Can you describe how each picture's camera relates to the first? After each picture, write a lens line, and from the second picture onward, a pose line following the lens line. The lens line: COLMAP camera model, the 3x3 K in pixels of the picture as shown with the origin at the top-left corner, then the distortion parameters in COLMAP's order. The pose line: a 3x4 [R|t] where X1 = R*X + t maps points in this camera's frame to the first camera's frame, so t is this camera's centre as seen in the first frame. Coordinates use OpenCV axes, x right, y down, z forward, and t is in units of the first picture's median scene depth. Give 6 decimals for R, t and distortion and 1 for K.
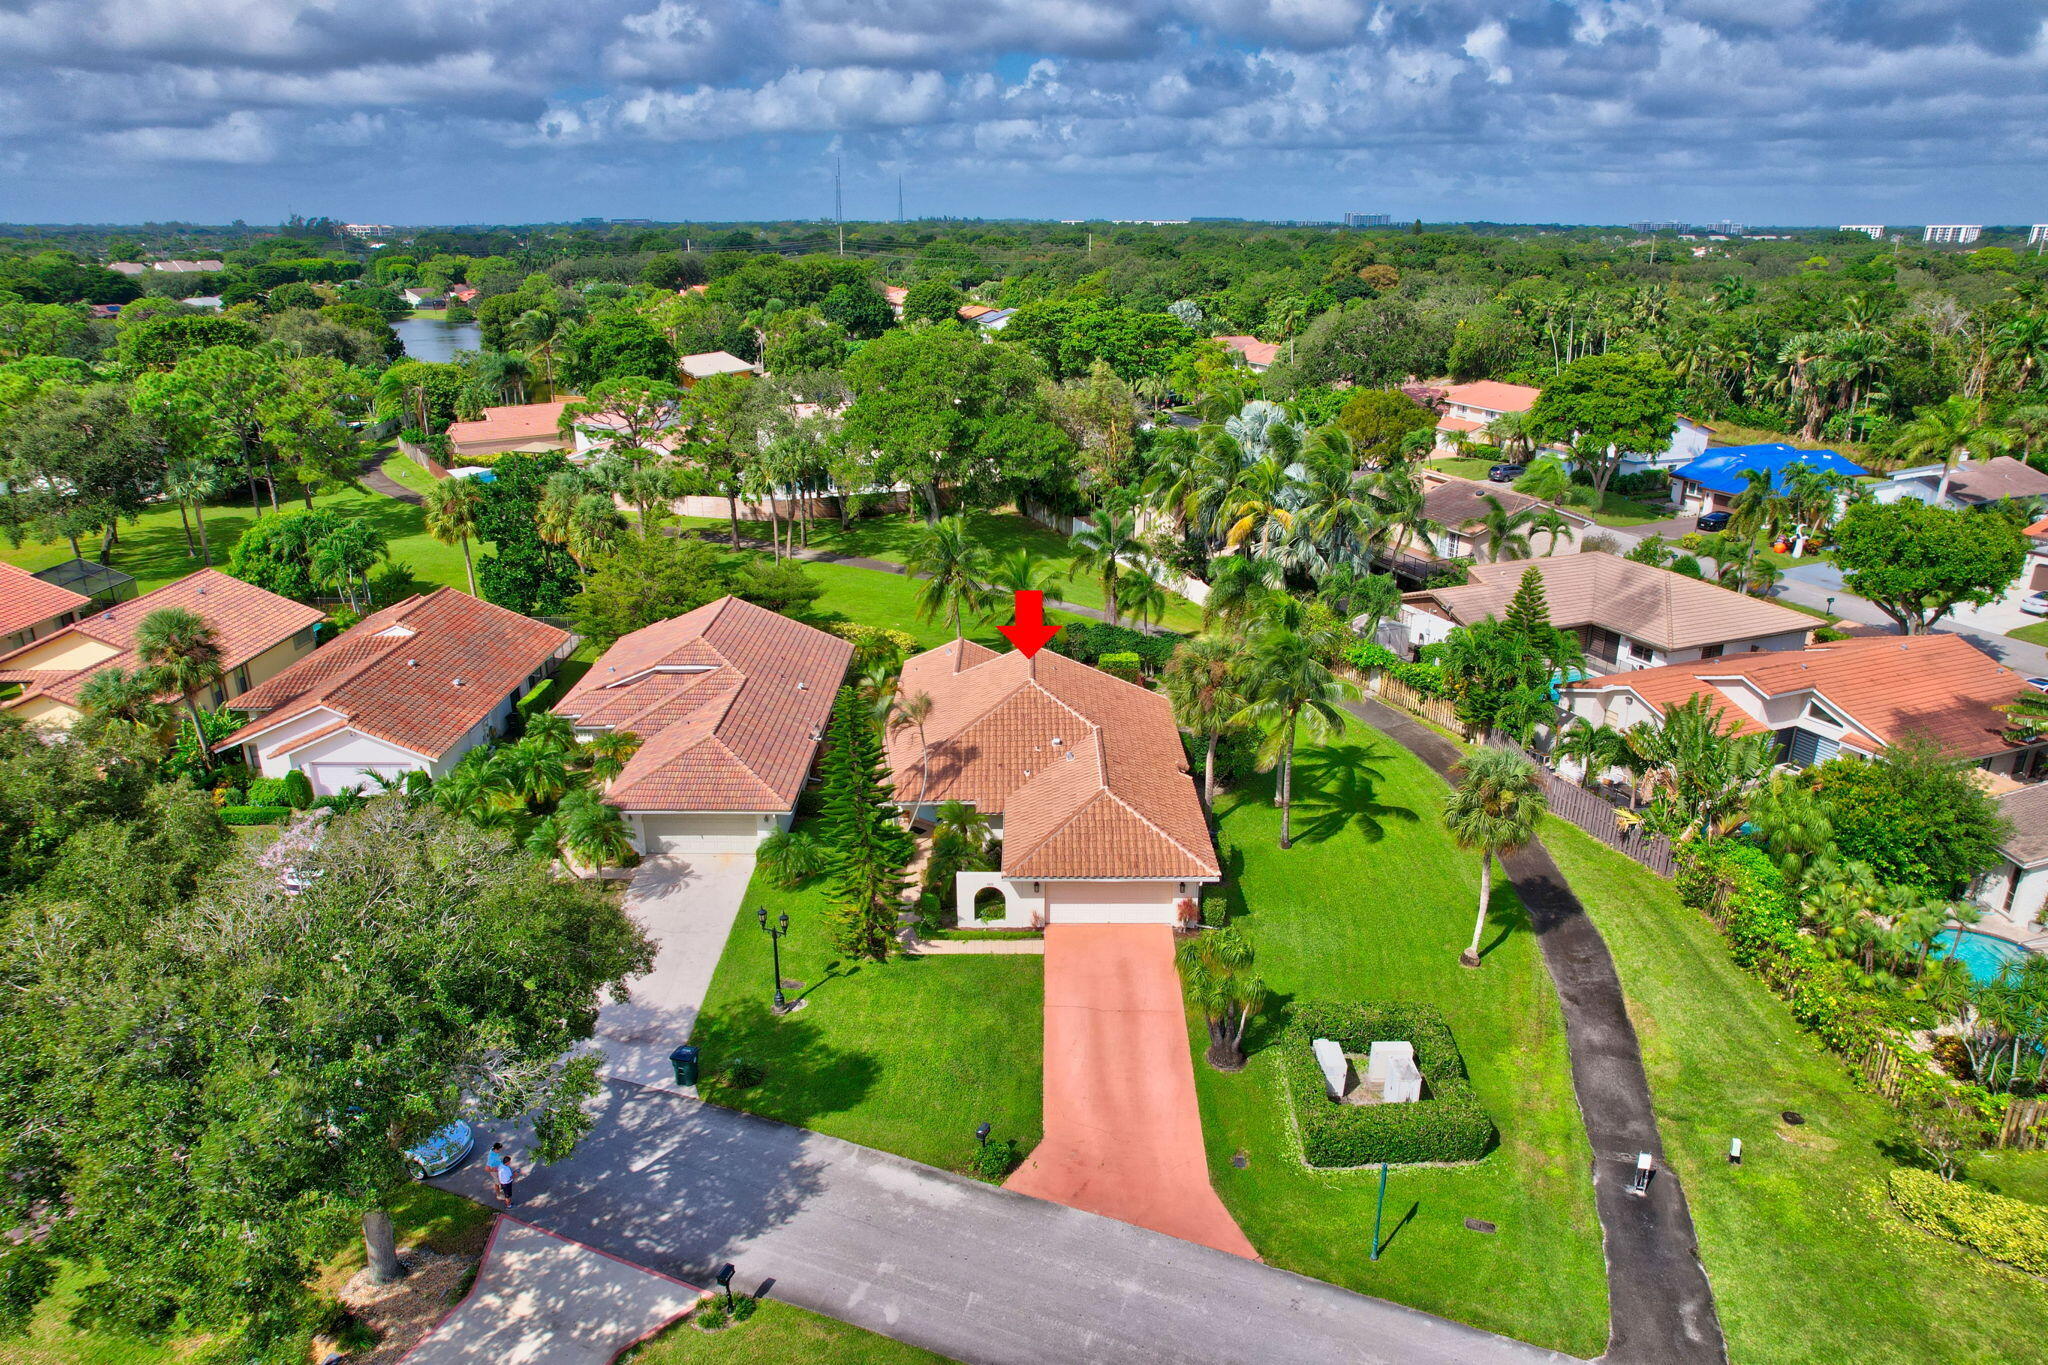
lens RADIAL K [[1306.0, 0, 1024.0], [0, 1306.0, 682.5], [0, 0, 1]] dist [-0.095449, 0.072130]
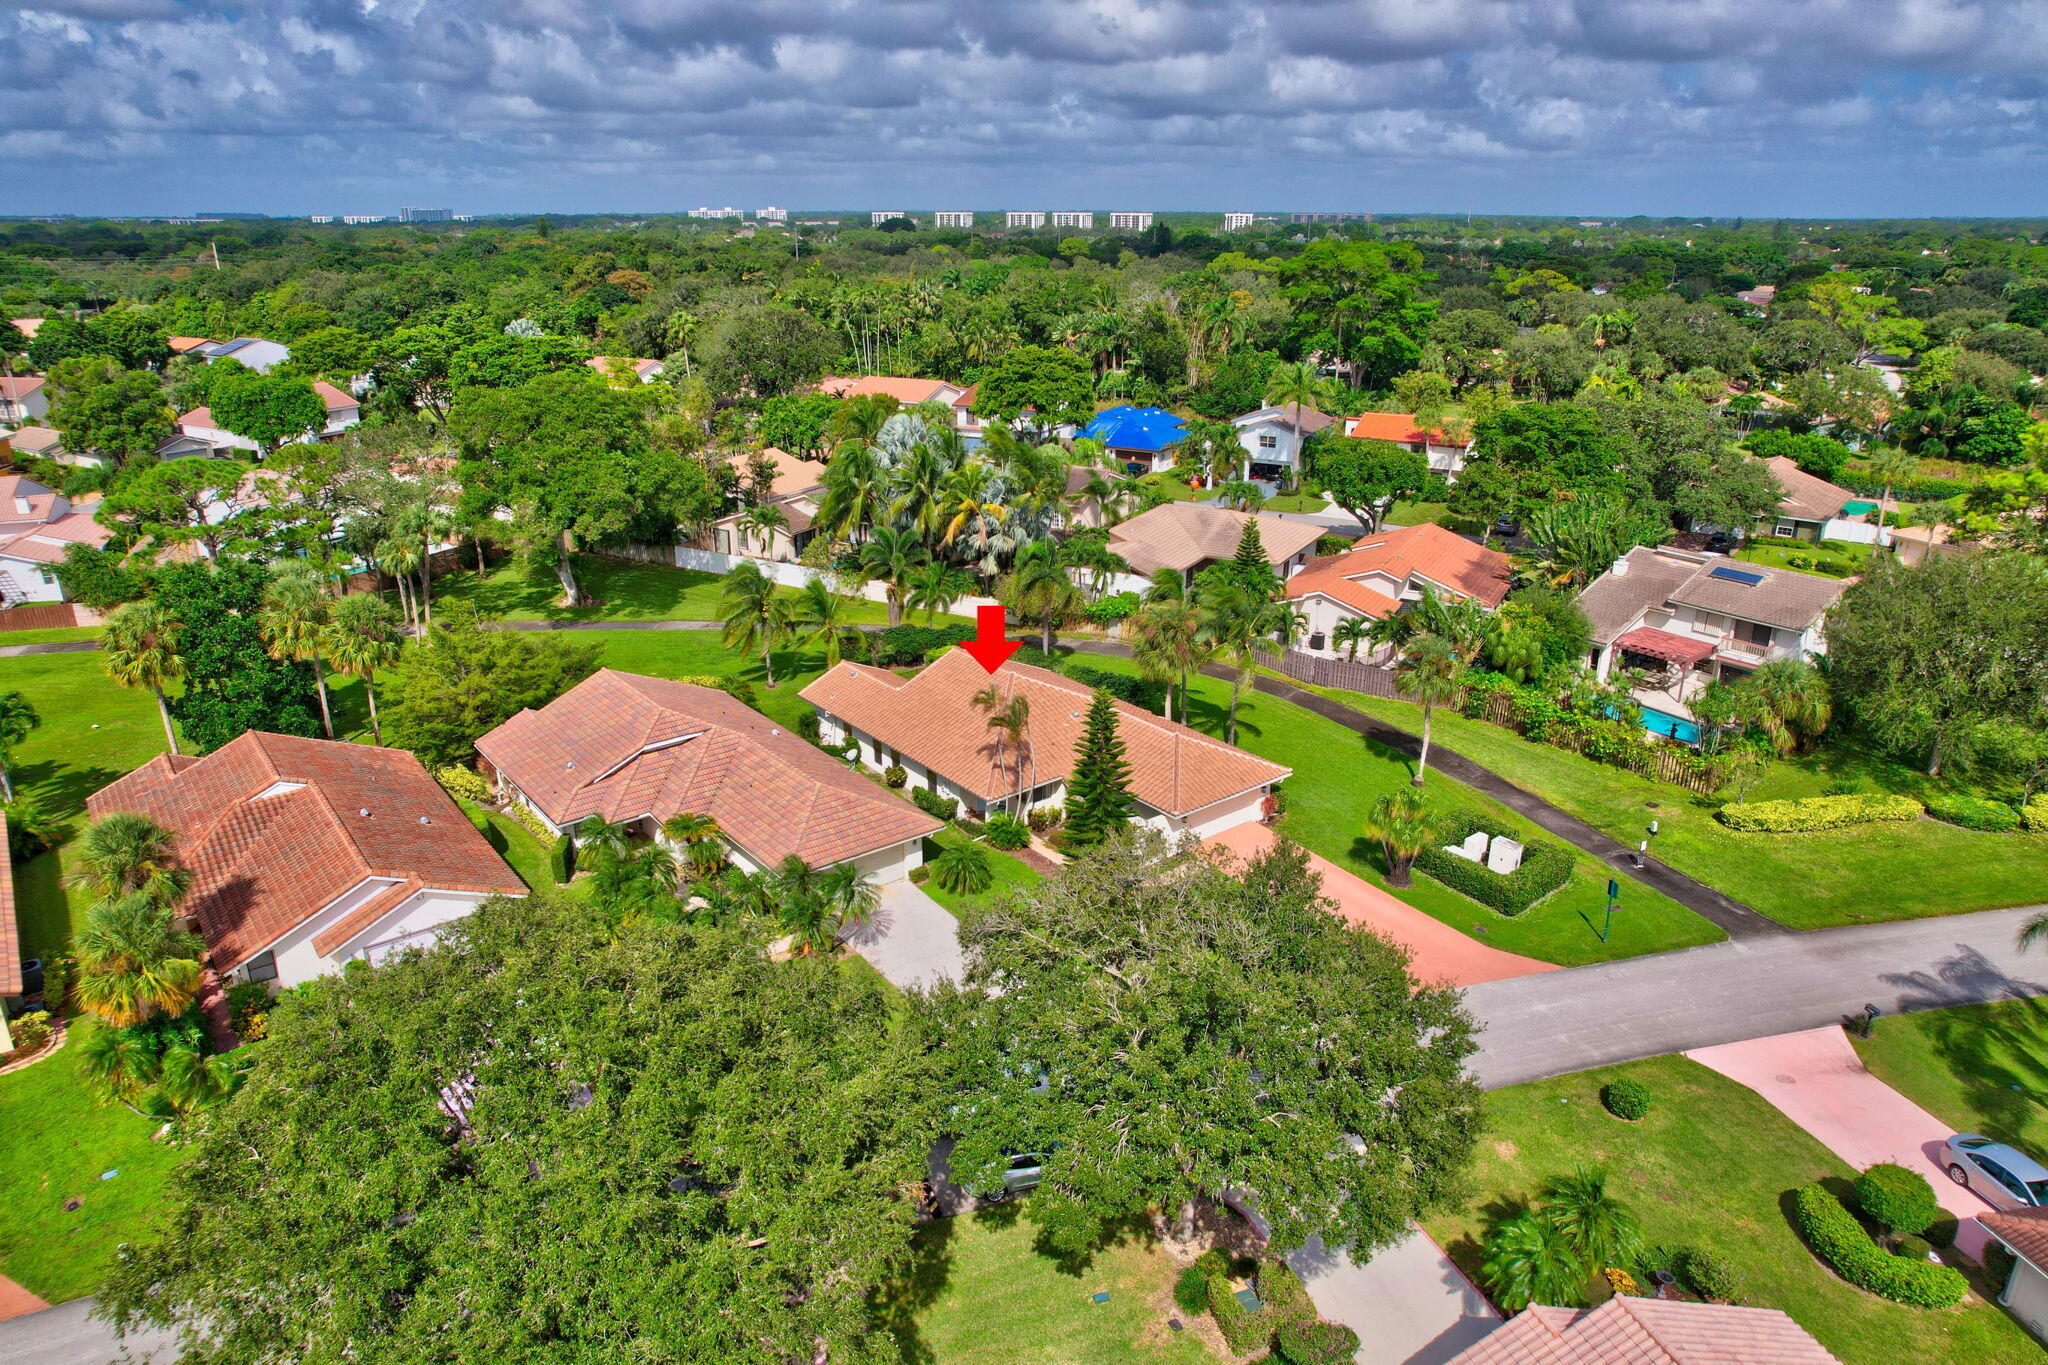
lens RADIAL K [[1306.0, 0, 1024.0], [0, 1306.0, 682.5], [0, 0, 1]] dist [-0.095449, 0.072130]
pose [[0.774732, -0.210390, 0.596261, -0.756850], [0.206199, 0.975531, 0.076296, -0.088853], [-0.597723, 0.063840, 0.799157, 0.086375]]
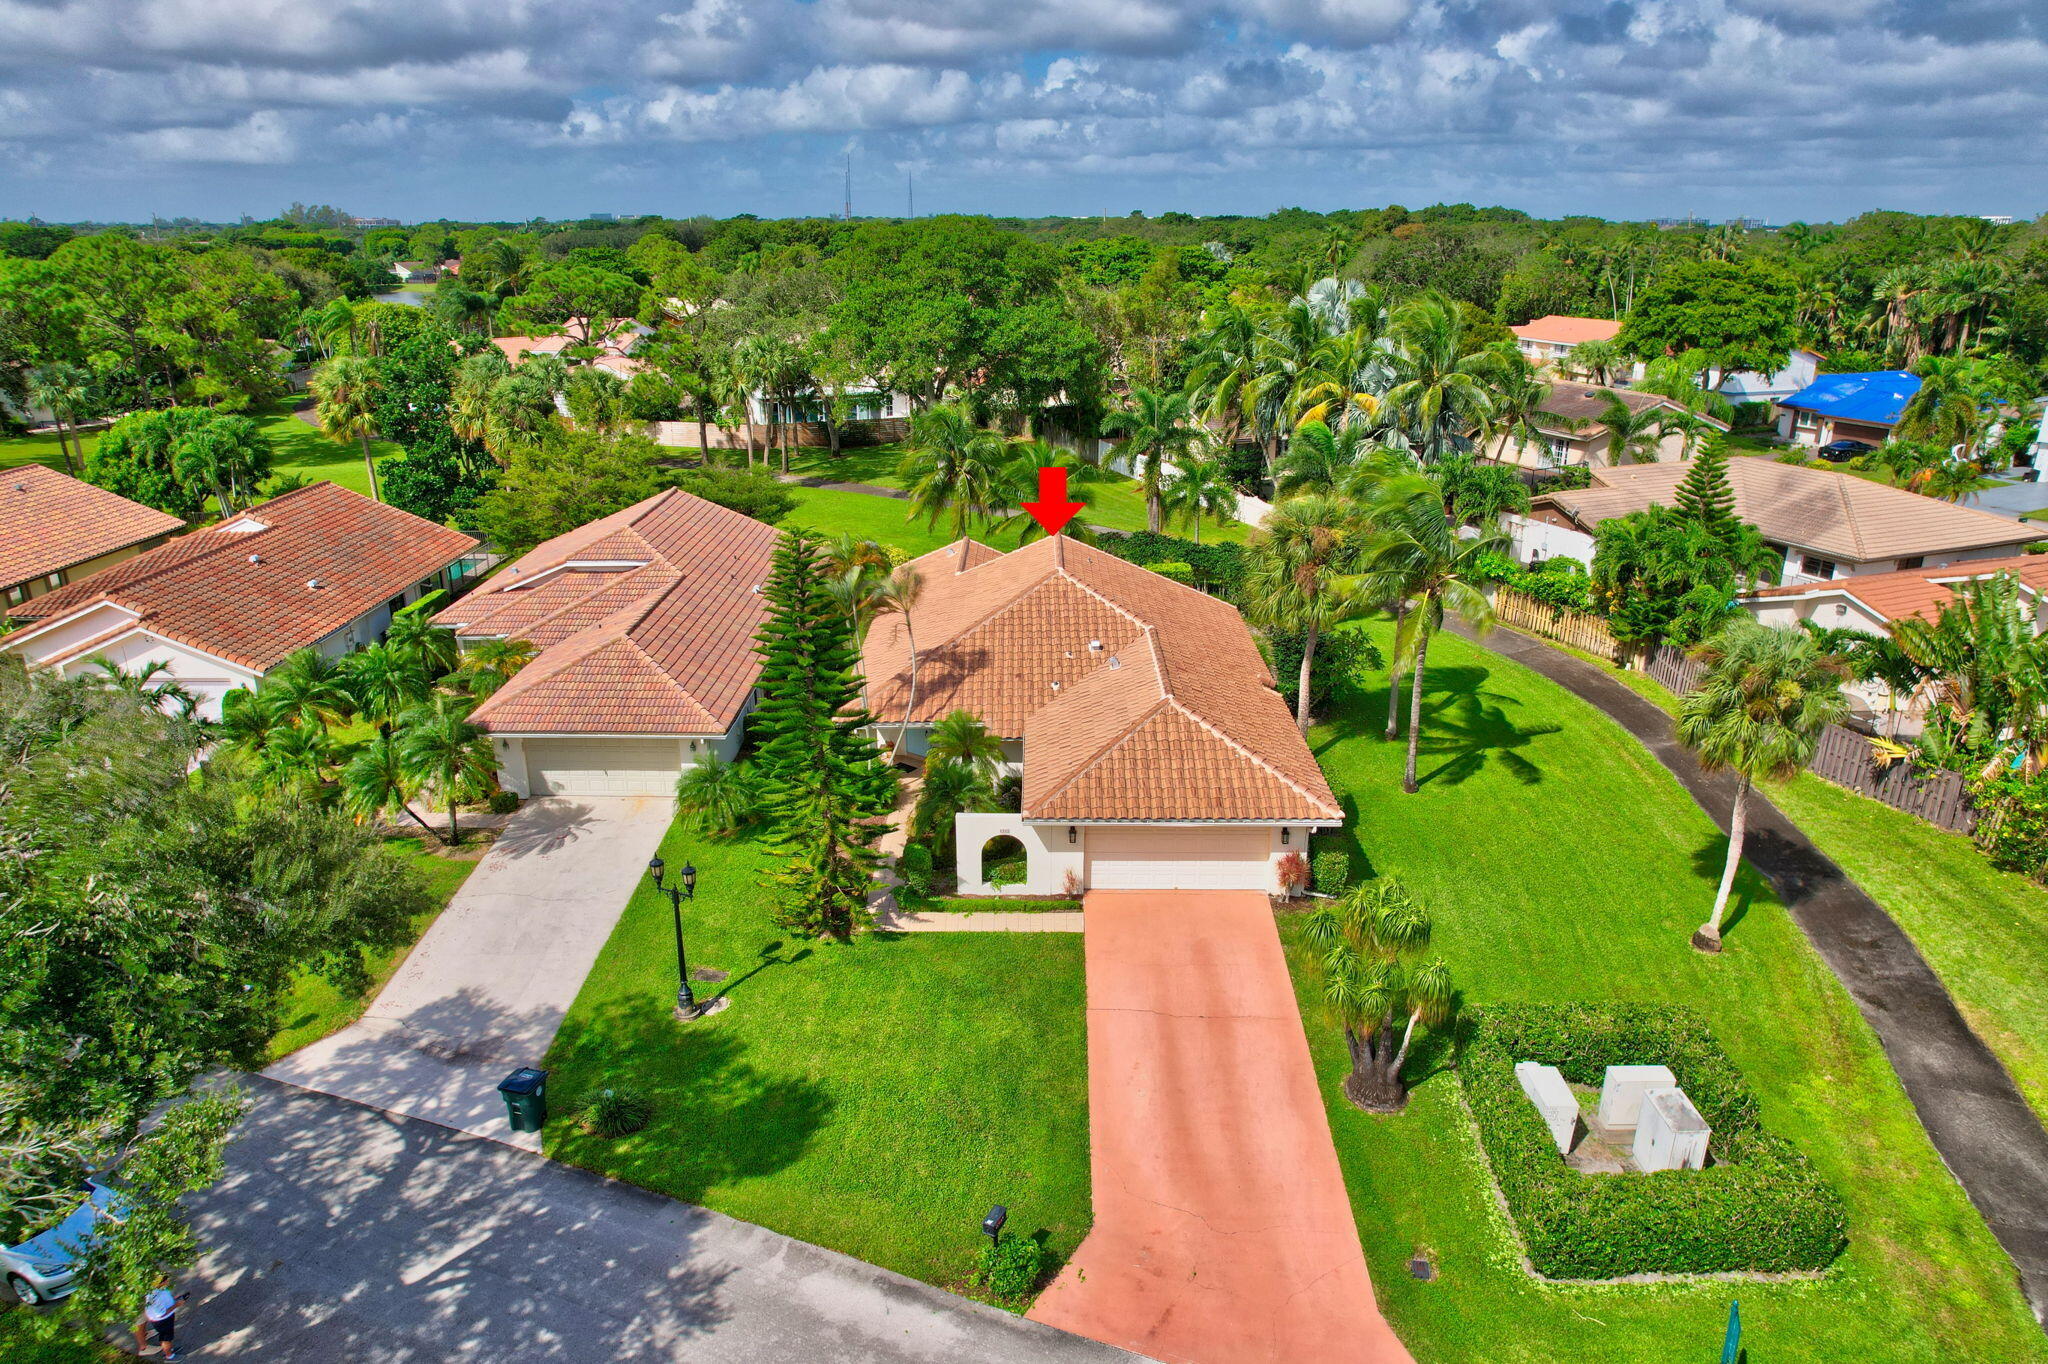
lens RADIAL K [[1306.0, 0, 1024.0], [0, 1306.0, 682.0], [0, 0, 1]] dist [-0.095449, 0.072130]
pose [[0.999972, 0.003055, -0.006903, -0.010492], [-0.003072, 0.999992, -0.002449, 0.072167], [0.006895, 0.002470, 0.999973, 0.289454]]
